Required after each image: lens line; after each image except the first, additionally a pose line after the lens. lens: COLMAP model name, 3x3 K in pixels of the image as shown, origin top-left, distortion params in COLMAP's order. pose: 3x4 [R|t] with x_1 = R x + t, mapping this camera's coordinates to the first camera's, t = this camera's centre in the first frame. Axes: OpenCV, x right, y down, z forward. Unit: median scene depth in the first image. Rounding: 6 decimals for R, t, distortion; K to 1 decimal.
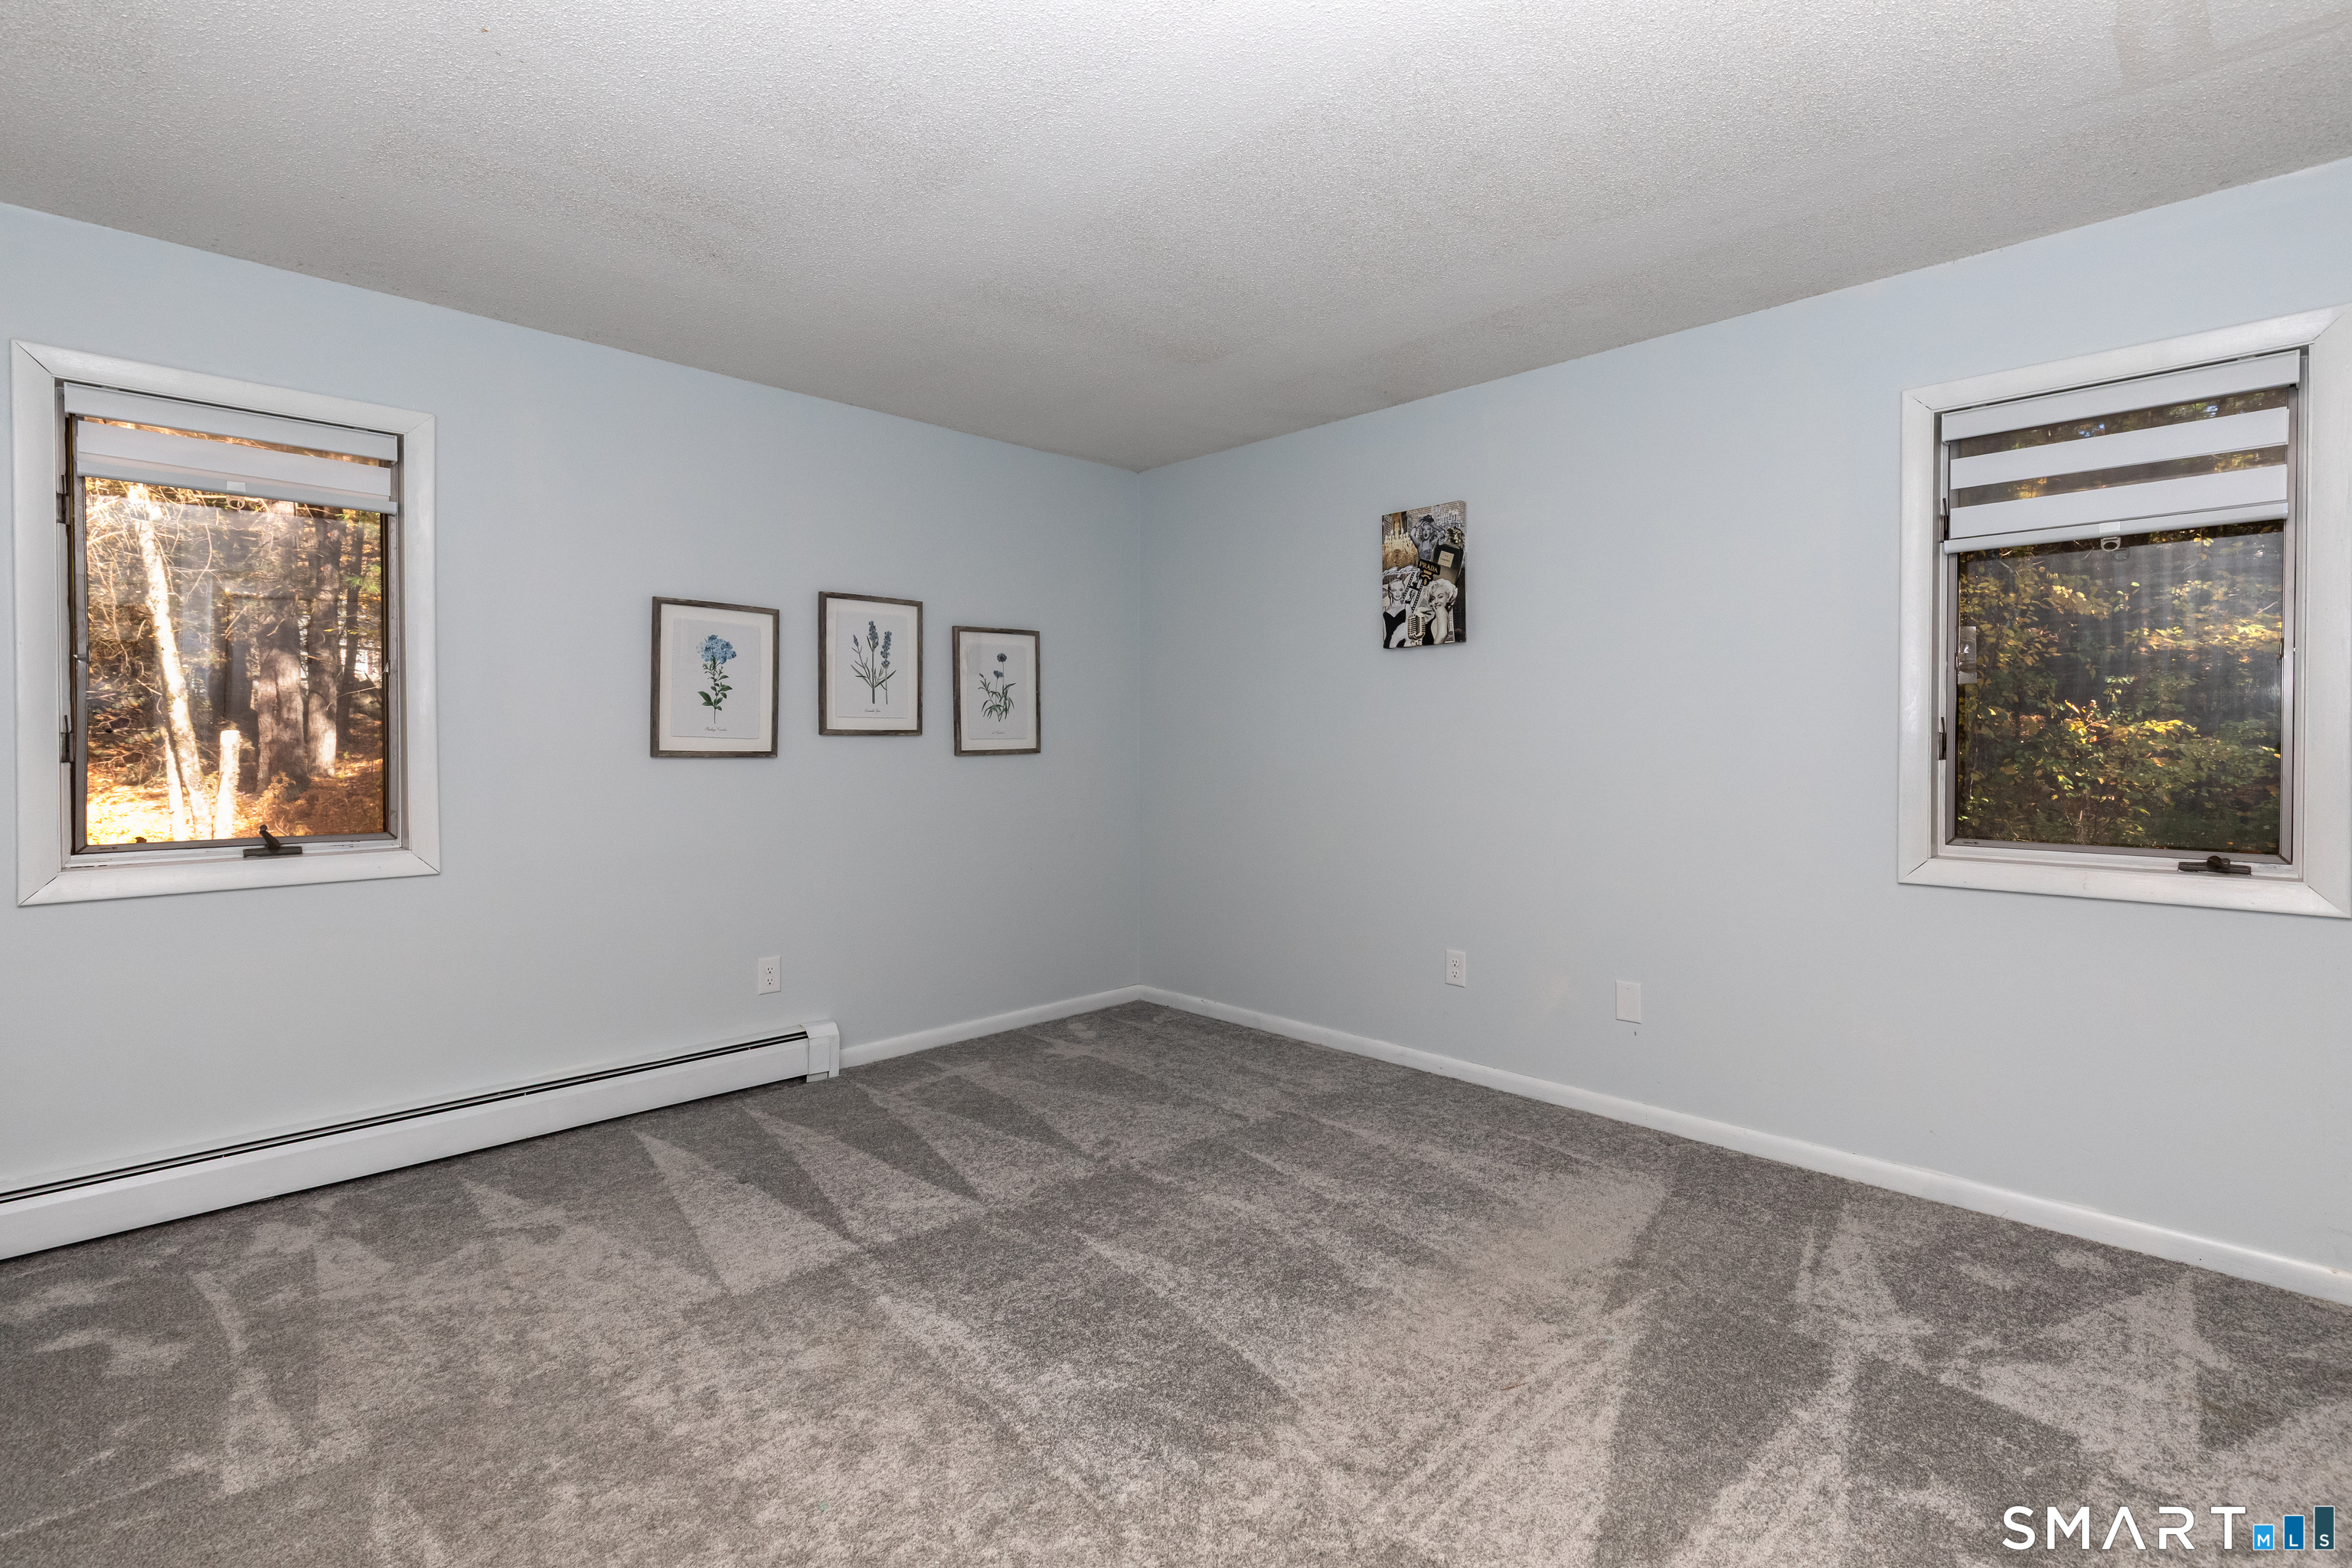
lens RADIAL K [[1076.2, 0, 1173.8], [0, 1076.2, 764.4], [0, 0, 1]] dist [0.000952, 0.000134]
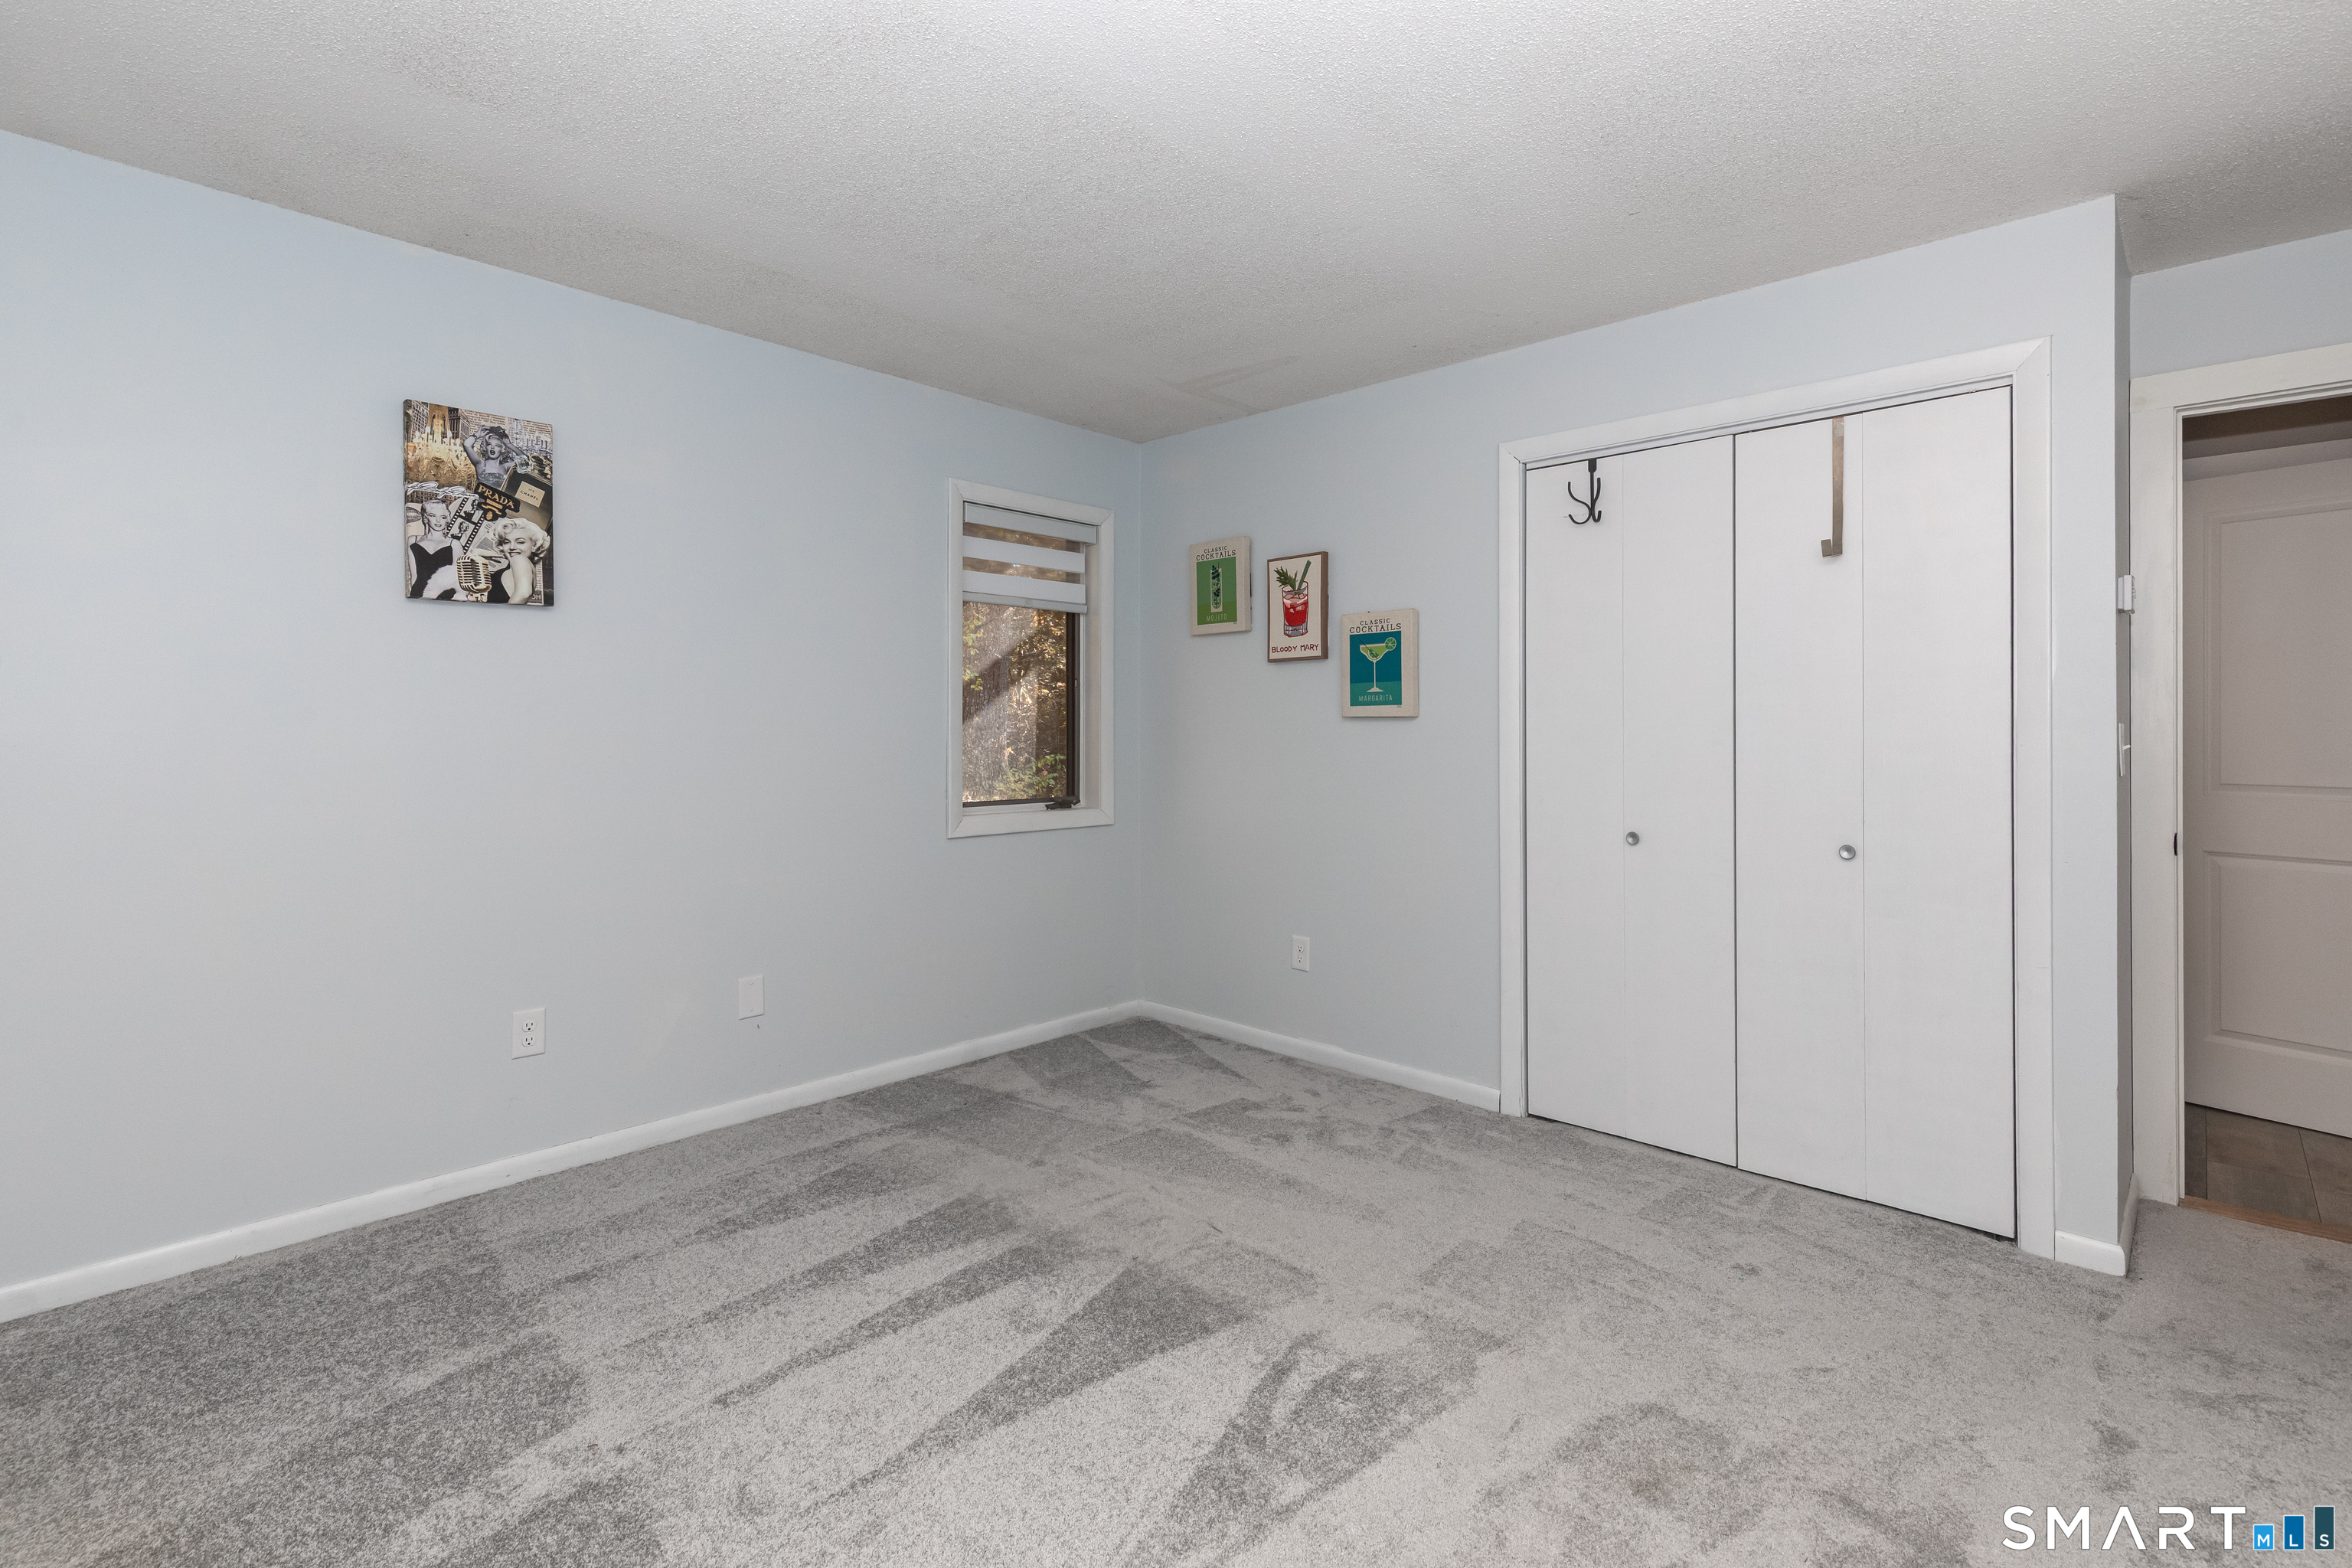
lens RADIAL K [[1076.2, 0, 1149.1], [0, 1076.2, 733.1], [0, 0, 1]] dist [0.000952, 0.000134]
pose [[-0.026986, -0.001645, 0.999634, -0.507473], [0.022610, 0.999742, 0.002256, -0.014037], [-0.999380, 0.022662, -0.026942, 0.576471]]
